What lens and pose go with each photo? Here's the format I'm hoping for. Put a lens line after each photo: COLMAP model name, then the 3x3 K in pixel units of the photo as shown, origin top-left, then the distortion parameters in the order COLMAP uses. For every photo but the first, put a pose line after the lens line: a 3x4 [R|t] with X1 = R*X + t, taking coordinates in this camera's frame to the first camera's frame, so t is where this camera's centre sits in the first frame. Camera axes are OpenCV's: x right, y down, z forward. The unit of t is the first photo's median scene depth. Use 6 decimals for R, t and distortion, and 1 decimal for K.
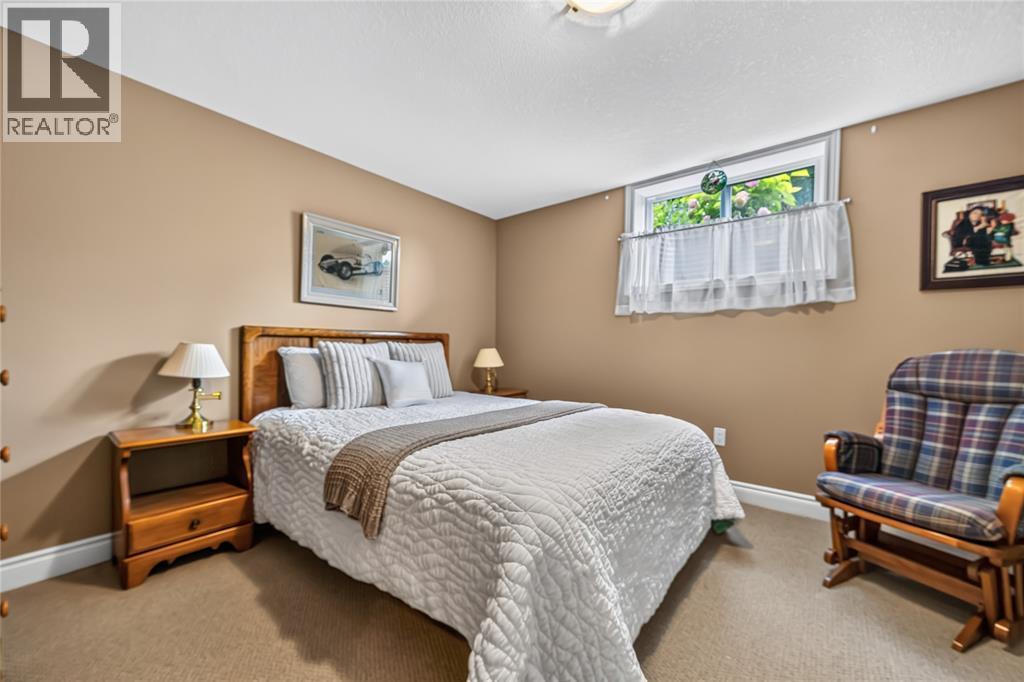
lens RADIAL K [[391.9, 0, 511.3], [0, 391.9, 342.3], [0, 0, 1]] dist [-0.000164, -0.000137]
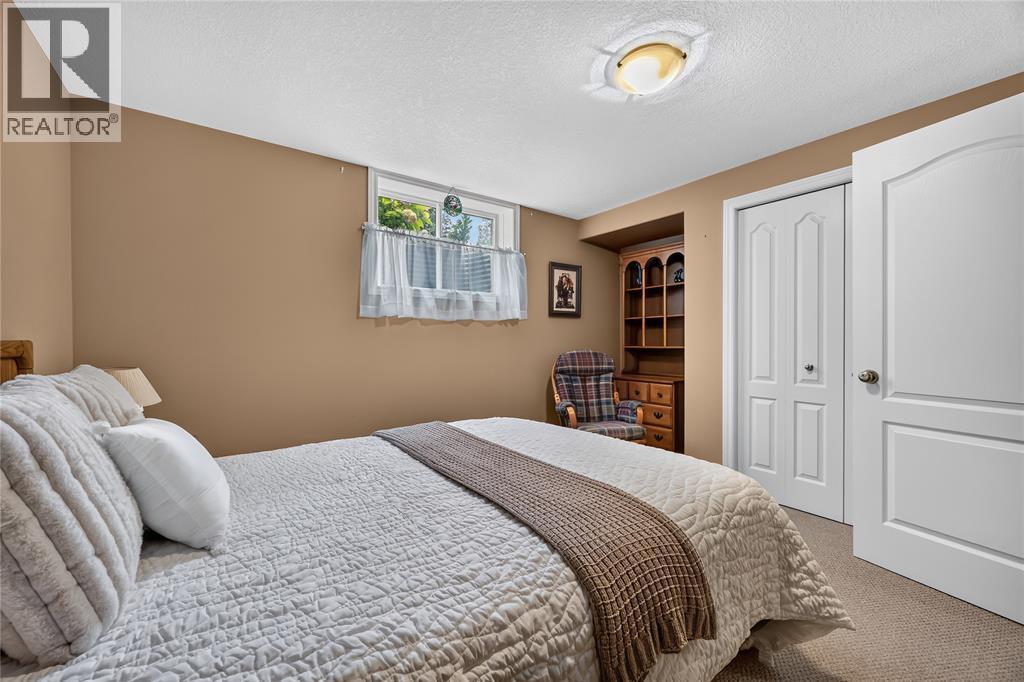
lens RADIAL K [[391.9, 0, 511.3], [0, 391.9, 342.3], [0, 0, 1]] dist [-0.000164, -0.000137]
pose [[0.242075, -0.011882, 0.970185, -0.729865], [-0.000652, 0.999923, 0.012409, -0.039193], [-0.970257, -0.003637, 0.242048, 0.756141]]
